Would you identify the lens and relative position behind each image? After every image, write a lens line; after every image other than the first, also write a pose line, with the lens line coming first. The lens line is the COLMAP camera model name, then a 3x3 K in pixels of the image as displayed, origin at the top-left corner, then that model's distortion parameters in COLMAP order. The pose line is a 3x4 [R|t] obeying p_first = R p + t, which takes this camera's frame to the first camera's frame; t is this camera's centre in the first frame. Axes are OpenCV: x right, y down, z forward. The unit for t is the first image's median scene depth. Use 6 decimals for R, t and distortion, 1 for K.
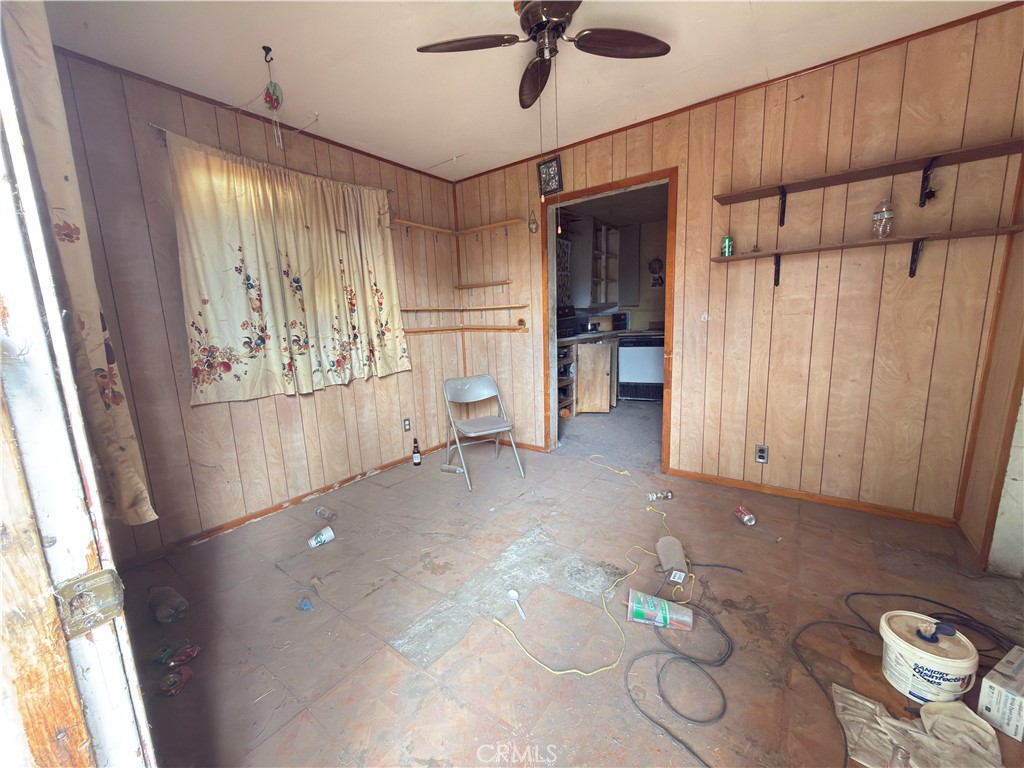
lens RADIAL K [[411.1, 0, 510.1], [0, 411.1, 384.9], [0, 0, 1]] dist [-0.002125, 0.000421]
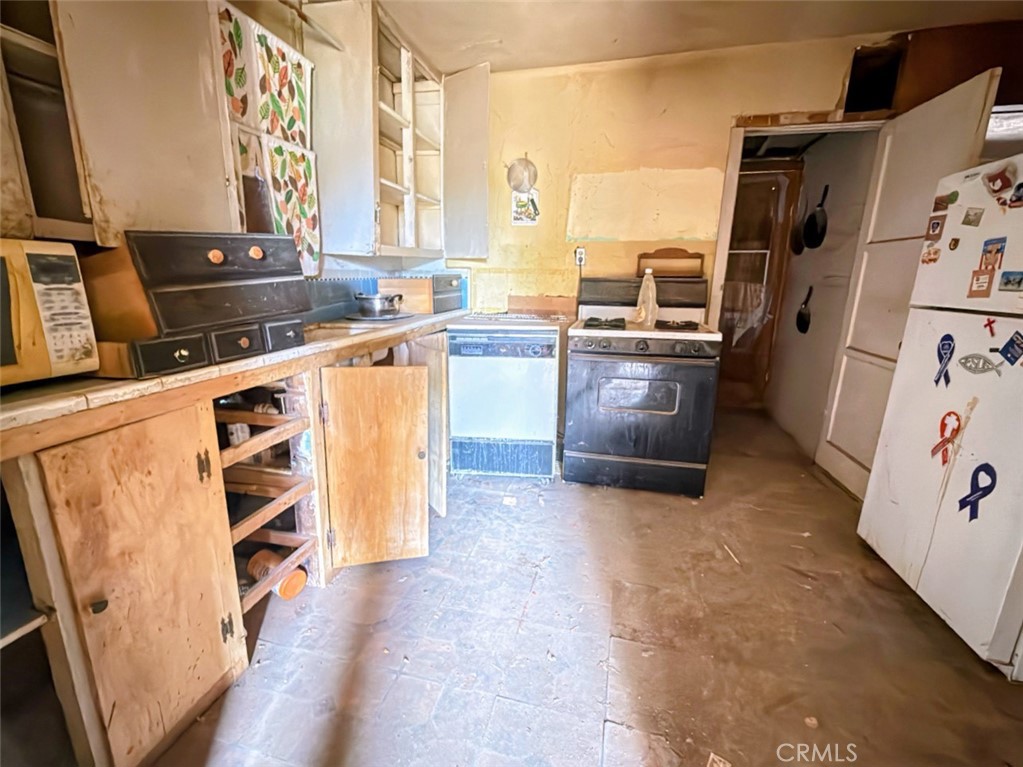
lens RADIAL K [[449.7, 0, 510.3], [0, 449.7, 383.7], [0, 0, 1]] dist [0.001676, 0.000060]
pose [[0.920472, -0.040894, 0.388662, 0.137046], [0.015438, 0.997539, 0.068396, -0.090120], [-0.390503, -0.056956, 0.918838, 0.533539]]
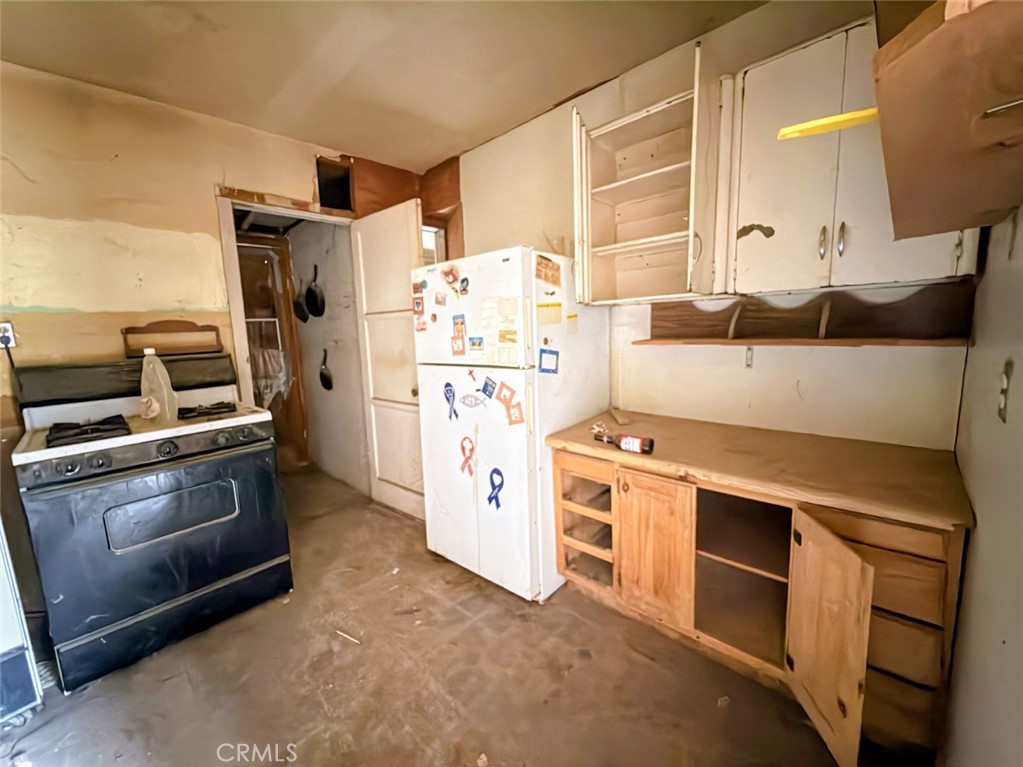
lens RADIAL K [[410.7, 0, 511.8], [0, 410.7, 383.2], [0, 0, 1]] dist [-0.002125, 0.000421]
pose [[0.122797, -0.099098, 0.987472, 0.162659], [0.202702, 0.976531, 0.072793, -0.111692], [-0.971511, 0.191224, 0.140002, 0.587308]]
